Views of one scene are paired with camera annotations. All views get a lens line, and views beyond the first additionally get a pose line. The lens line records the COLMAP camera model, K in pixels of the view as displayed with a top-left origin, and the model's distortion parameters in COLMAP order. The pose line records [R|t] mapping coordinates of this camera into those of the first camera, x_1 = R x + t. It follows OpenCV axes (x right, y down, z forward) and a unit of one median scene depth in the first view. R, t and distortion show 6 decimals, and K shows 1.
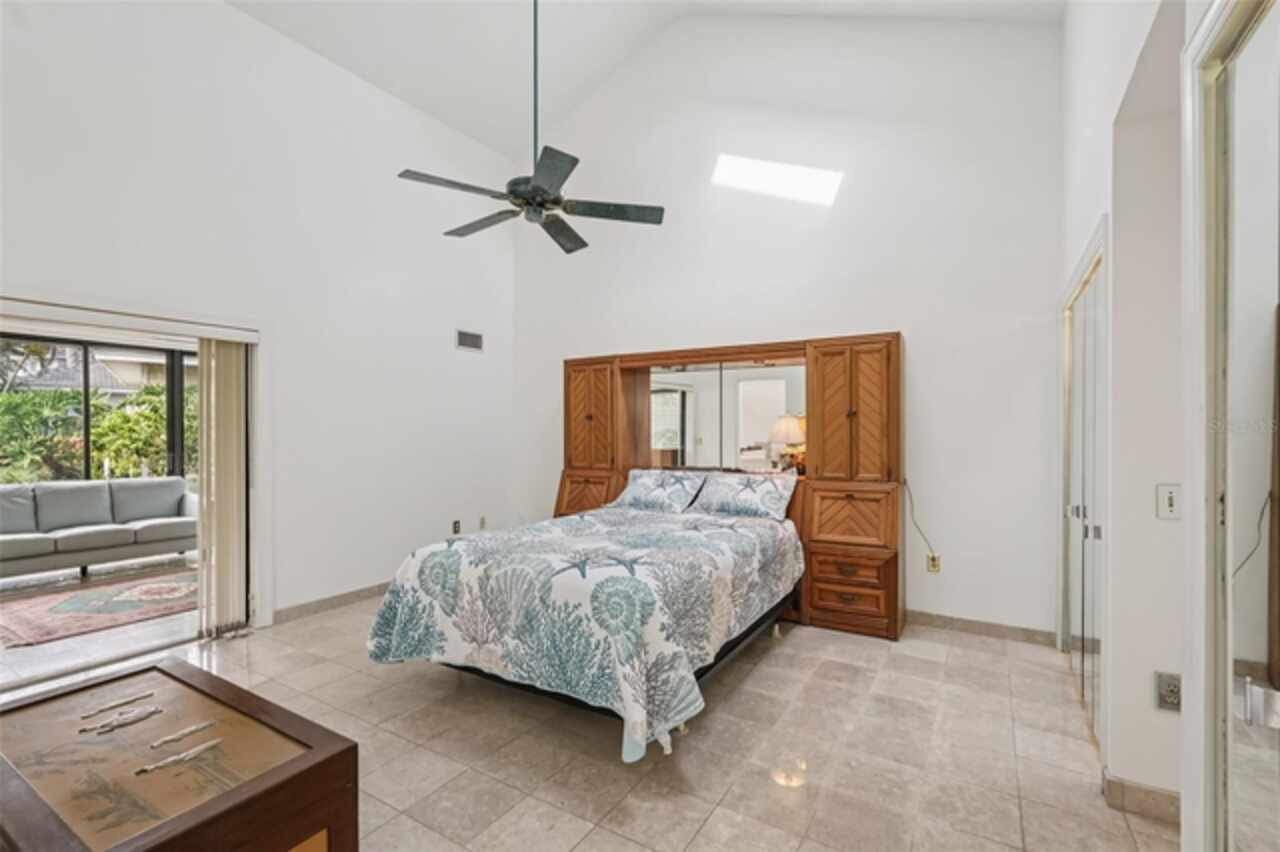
lens RADIAL K [[574.8, 0, 641.3], [0, 574.8, 423.1], [0, 0, 1]] dist [-0.007179, 0.004167]
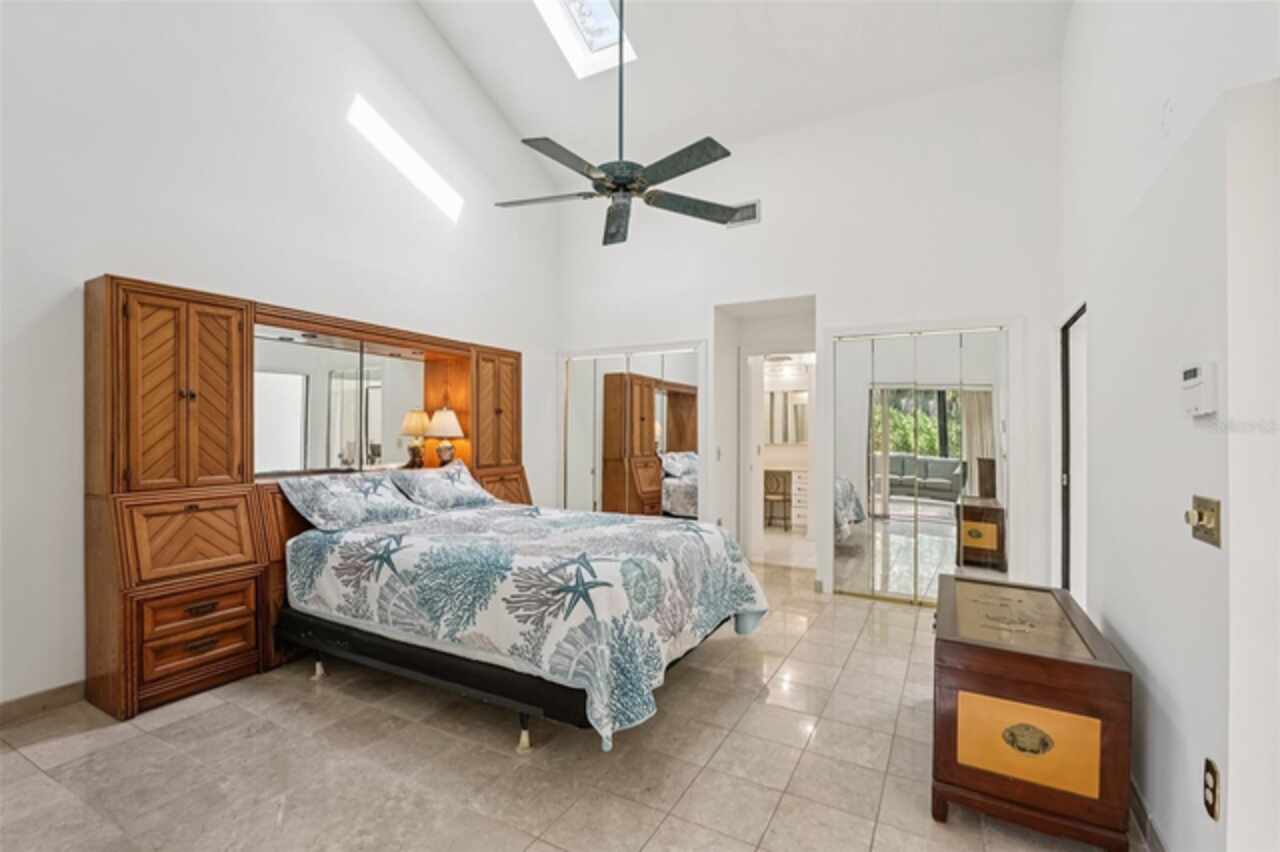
lens RADIAL K [[574.8, 0, 634.7], [0, 574.8, 433.0], [0, 0, 1]] dist [-0.007179, 0.004167]
pose [[-0.044201, 0.001889, 0.999021, -0.720034], [-0.014318, 0.999894, -0.002524, 0.023298], [-0.998920, -0.014416, -0.044169, 0.634970]]
